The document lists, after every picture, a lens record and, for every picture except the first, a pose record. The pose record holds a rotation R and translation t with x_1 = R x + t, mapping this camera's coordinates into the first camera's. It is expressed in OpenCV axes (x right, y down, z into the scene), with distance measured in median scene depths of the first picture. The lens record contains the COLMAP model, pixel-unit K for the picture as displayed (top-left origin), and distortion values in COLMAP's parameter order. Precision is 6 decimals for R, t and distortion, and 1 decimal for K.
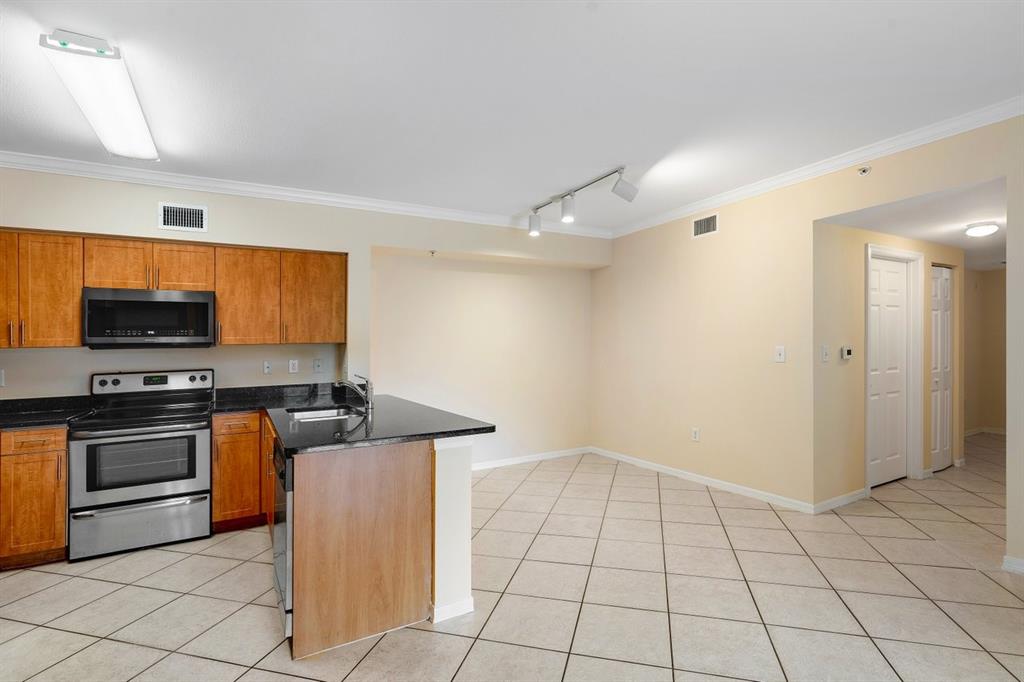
lens RADIAL K [[476.9, 0, 520.0], [0, 476.9, 340.9], [0, 0, 1]] dist [-0.005120, 0.002925]
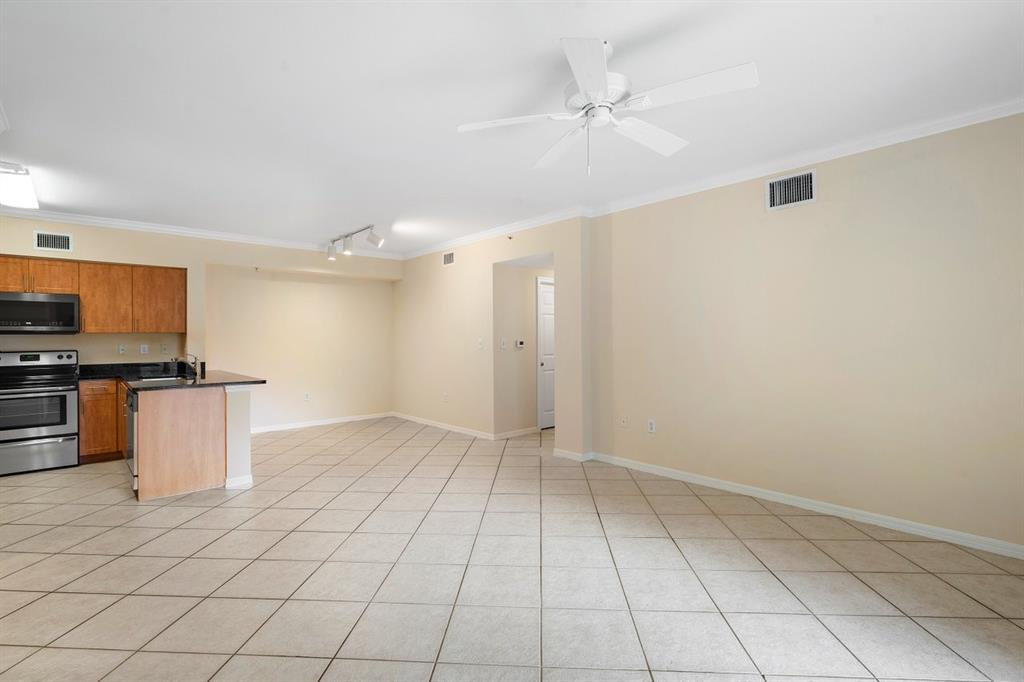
lens RADIAL K [[476.9, 0, 505.0], [0, 476.9, 348.1], [0, 0, 1]] dist [-0.005120, 0.002925]
pose [[0.982334, 0.009465, 0.186897, 0.334370], [-0.014952, 0.999497, 0.027972, -0.004263], [-0.186539, -0.030272, 0.981981, -0.622495]]
